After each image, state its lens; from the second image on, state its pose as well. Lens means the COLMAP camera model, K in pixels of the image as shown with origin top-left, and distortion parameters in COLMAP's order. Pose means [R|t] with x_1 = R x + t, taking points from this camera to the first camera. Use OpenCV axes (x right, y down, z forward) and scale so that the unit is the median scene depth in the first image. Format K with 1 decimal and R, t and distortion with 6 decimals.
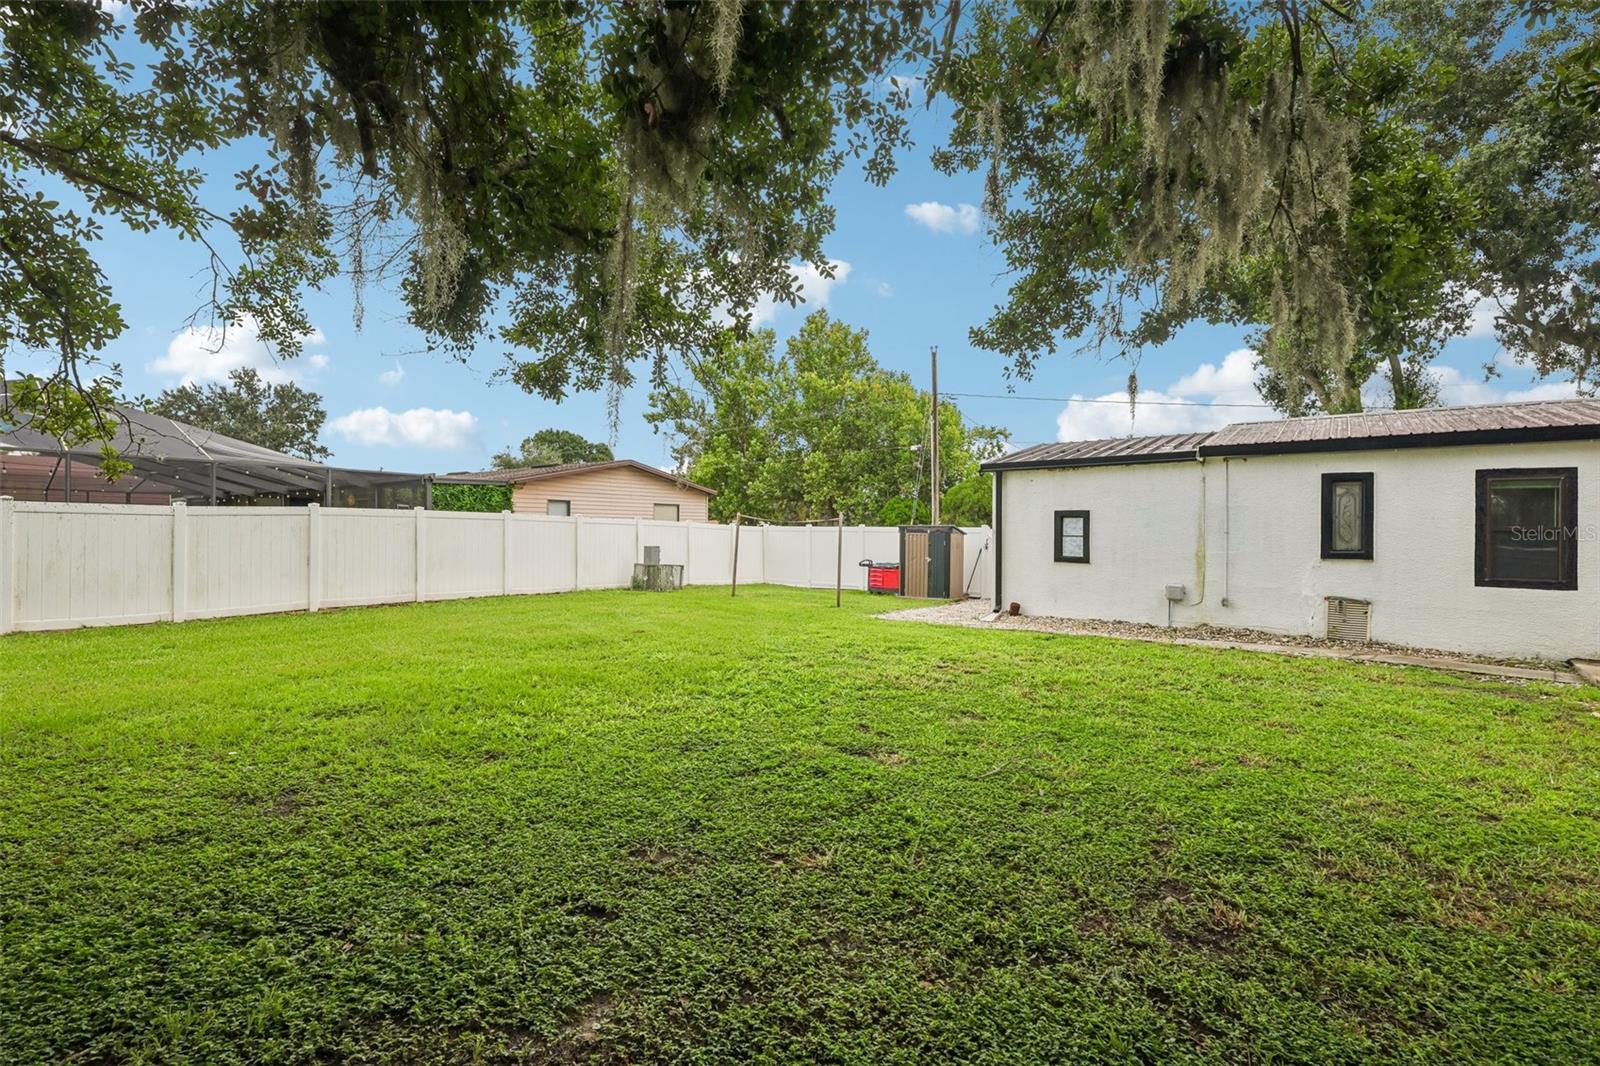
lens RADIAL K [[713.5, 0, 763.8], [0, 713.5, 533.8], [0, 0, 1]] dist [-0.033052, 0.000041]
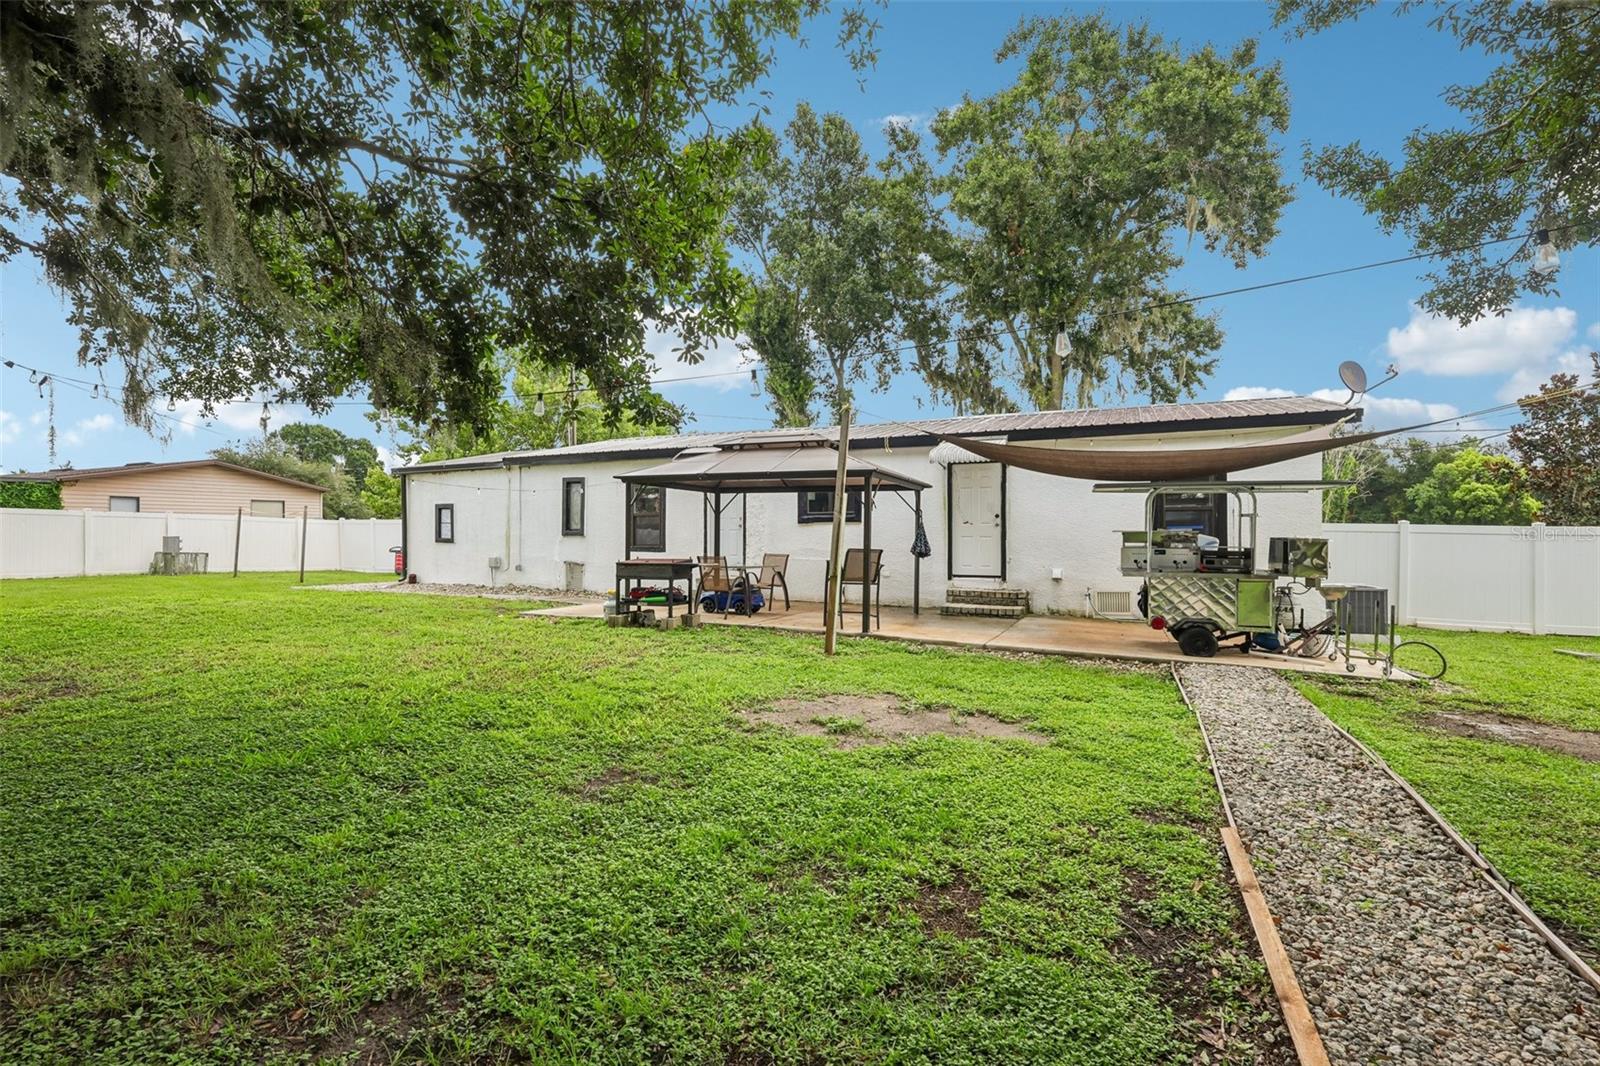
lens RADIAL K [[744.0, 0, 800.0], [0, 744.0, 533.0], [0, 0, 1]] dist [-0.002271, -0.000077]
pose [[0.977219, -0.006966, 0.212118, 0.793215], [0.007838, 0.999964, -0.003270, 0.032201], [-0.212087, 0.004858, 0.977239, -0.523683]]
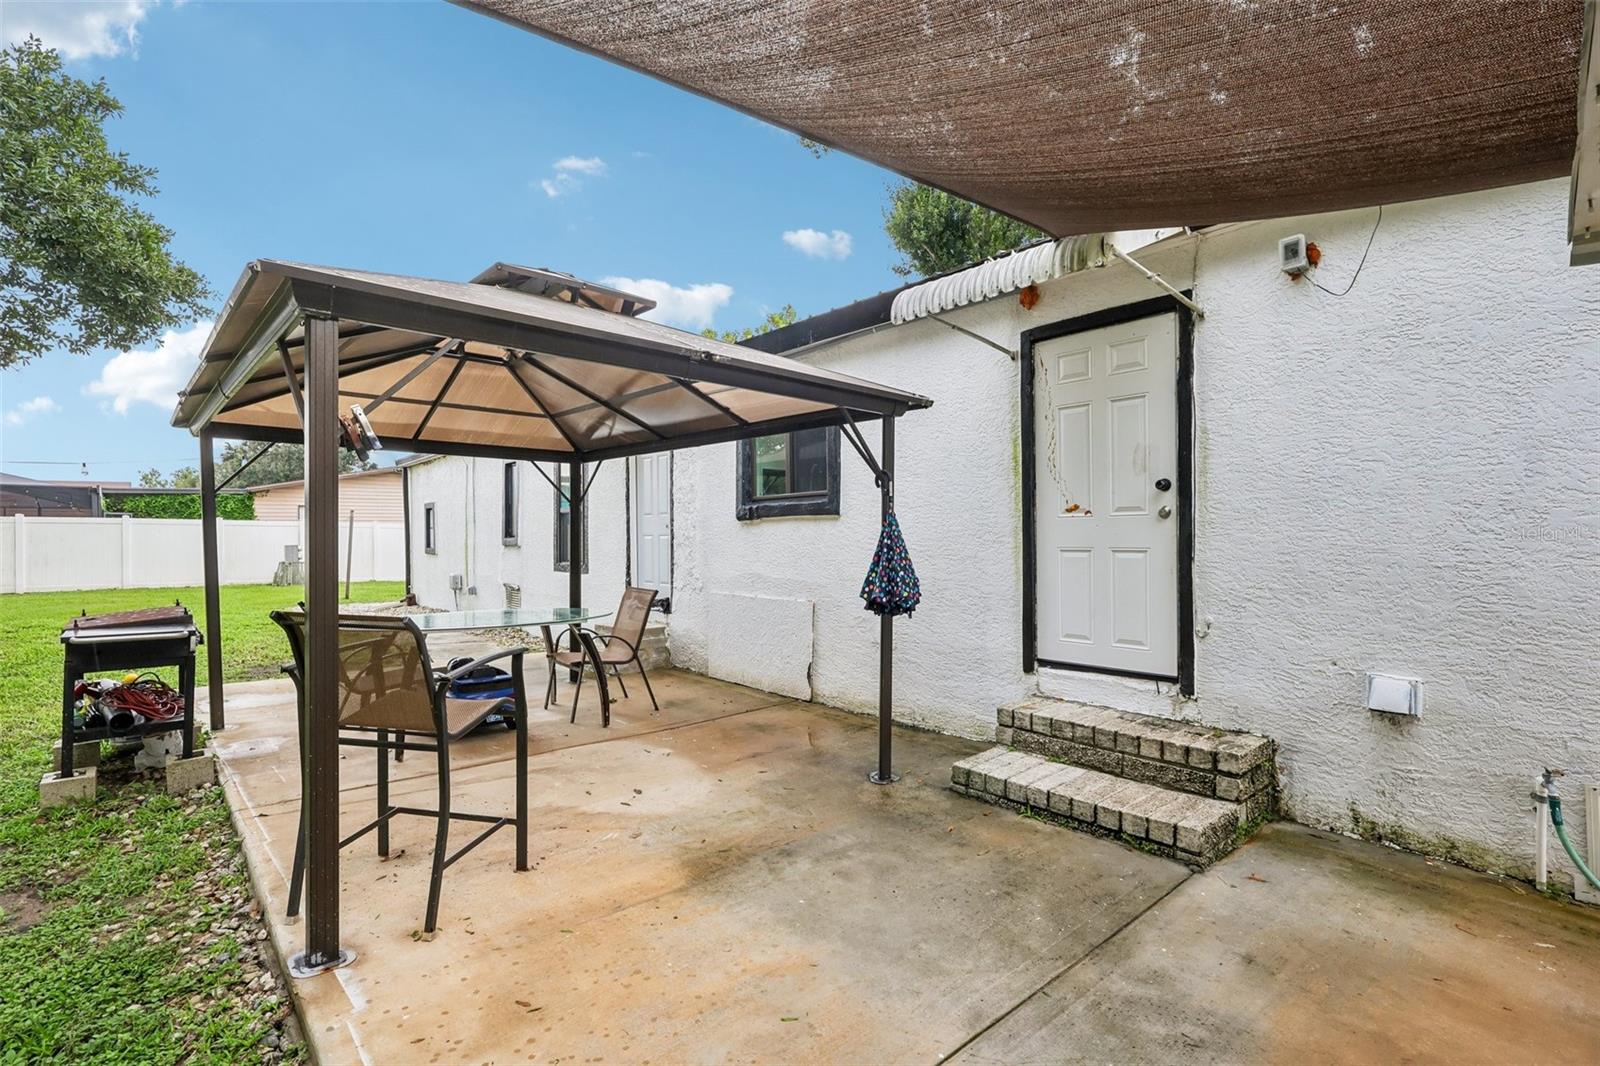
lens RADIAL K [[744.0, 0, 800.0], [0, 744.0, 533.0], [0, 0, 1]] dist [-0.002271, -0.000077]
pose [[0.977208, -0.015726, -0.211700, 1.179663], [0.013726, 0.999846, -0.010914, 0.029641], [0.211839, 0.007760, 0.977274, 0.055963]]
